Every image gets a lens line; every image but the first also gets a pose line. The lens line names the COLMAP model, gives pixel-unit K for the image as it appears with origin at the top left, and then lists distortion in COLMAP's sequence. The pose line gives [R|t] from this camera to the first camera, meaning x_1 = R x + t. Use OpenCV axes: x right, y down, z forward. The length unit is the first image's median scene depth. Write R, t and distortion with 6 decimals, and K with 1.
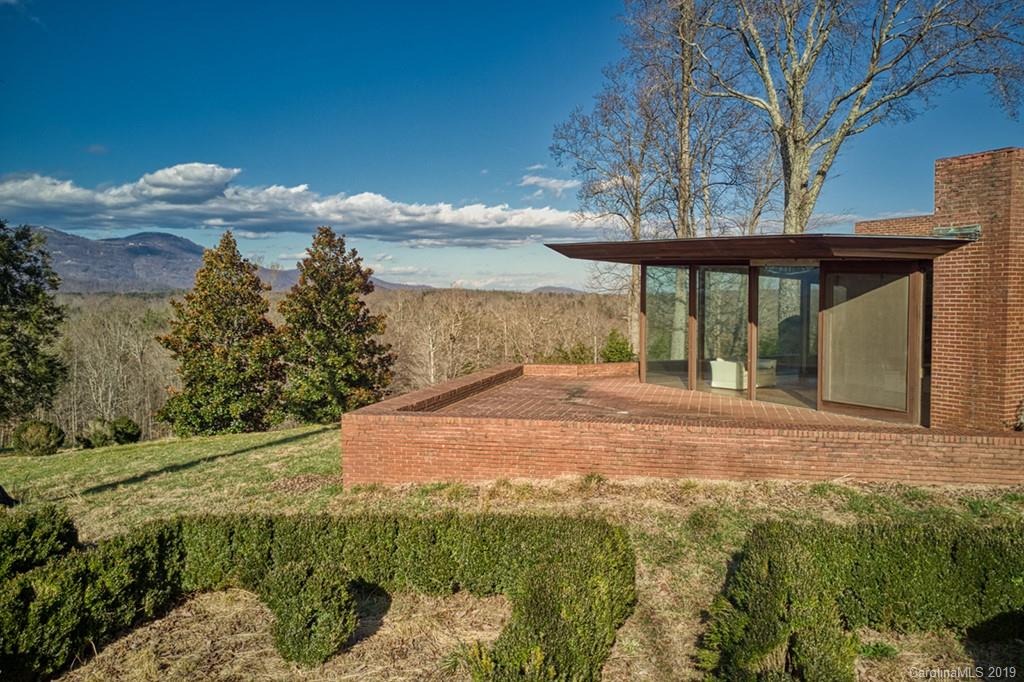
lens RADIAL K [[795.3, 0, 512.0], [0, 795.3, 341.0], [0, 0, 1]] dist [-0.007046, -0.004979]
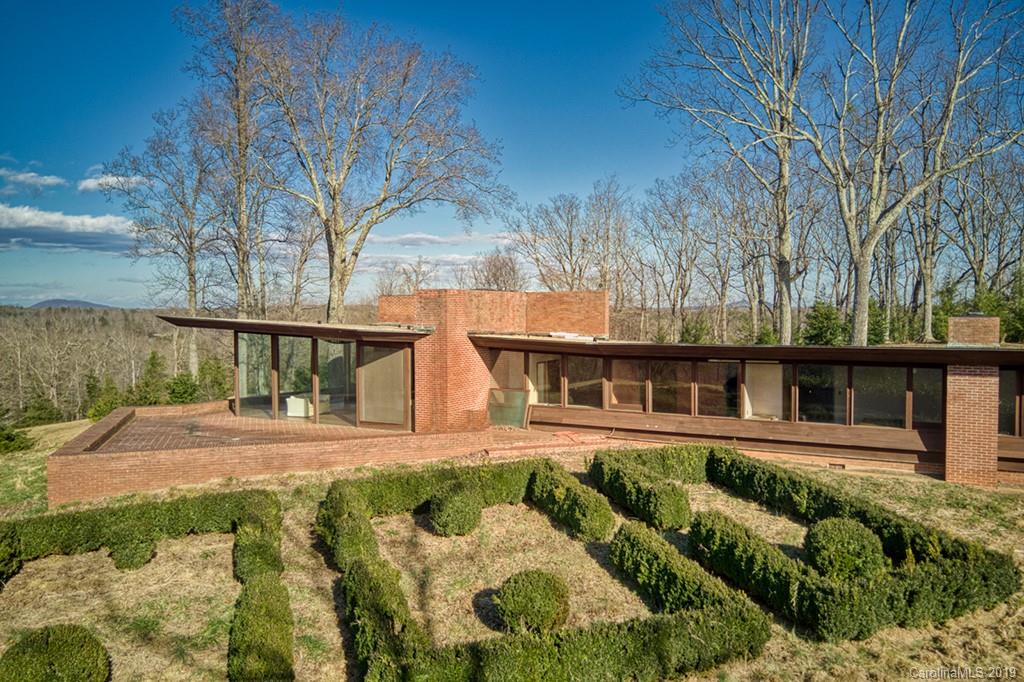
lens RADIAL K [[775.7, 0, 519.2], [0, 775.7, 340.1], [0, 0, 1]] dist [0.130666, -0.275967]
pose [[0.839349, -0.019298, 0.543250, -0.219080], [0.029939, 0.999494, -0.010752, -0.067771], [-0.542768, 0.025289, 0.839502, -0.573469]]
